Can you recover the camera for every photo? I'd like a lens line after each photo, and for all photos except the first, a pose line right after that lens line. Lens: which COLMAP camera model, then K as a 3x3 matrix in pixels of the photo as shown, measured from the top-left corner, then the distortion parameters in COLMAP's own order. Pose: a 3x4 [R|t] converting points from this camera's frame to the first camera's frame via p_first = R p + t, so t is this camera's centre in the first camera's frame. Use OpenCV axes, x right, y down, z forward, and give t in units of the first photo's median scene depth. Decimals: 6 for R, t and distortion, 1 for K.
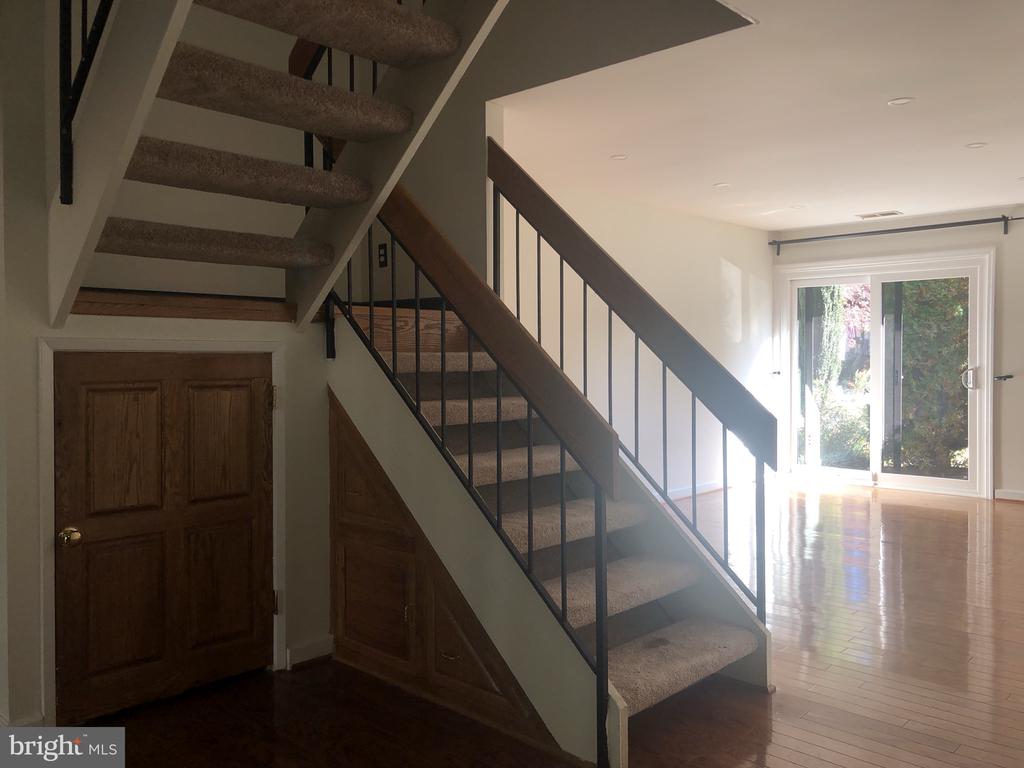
lens RADIAL K [[823.1, 0, 509.2], [0, 823.1, 365.2], [0, 0, 1]] dist [-0.074514, 0.114067]
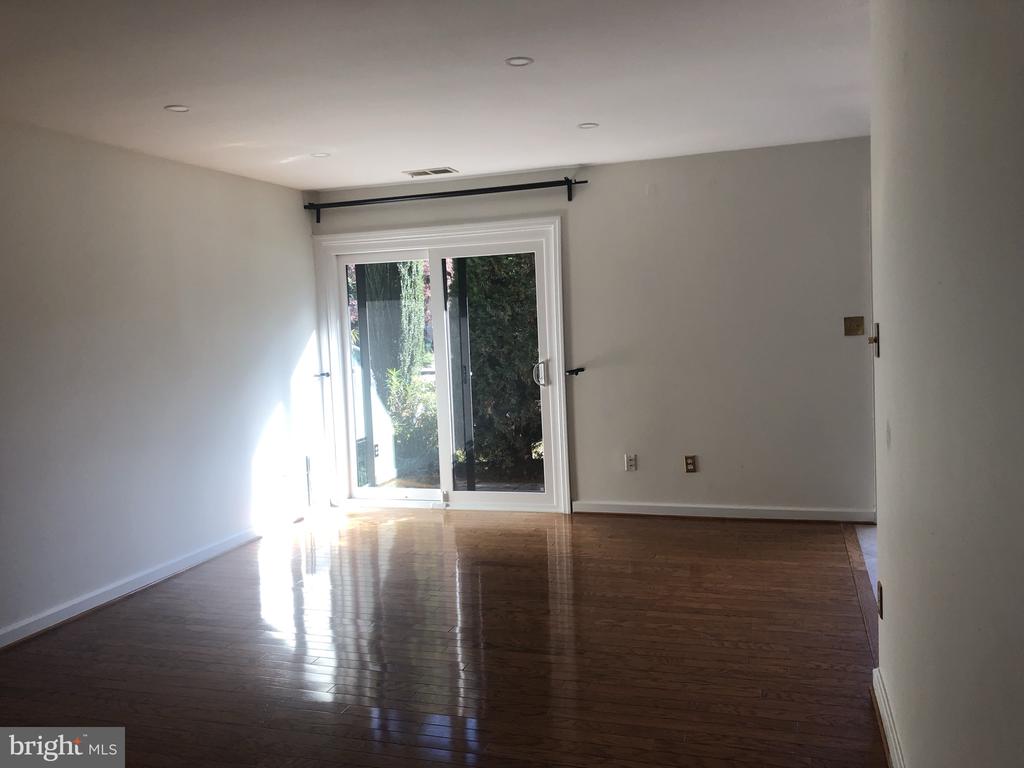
lens RADIAL K [[842.0, 0, 517.0], [0, 842.0, 369.2], [0, 0, 1]] dist [0.106702, -0.218077]
pose [[0.892949, -0.060491, 0.446074, 0.140666], [0.045047, 0.997964, 0.045157, -0.025809], [-0.447898, -0.020229, 0.893856, 0.209518]]
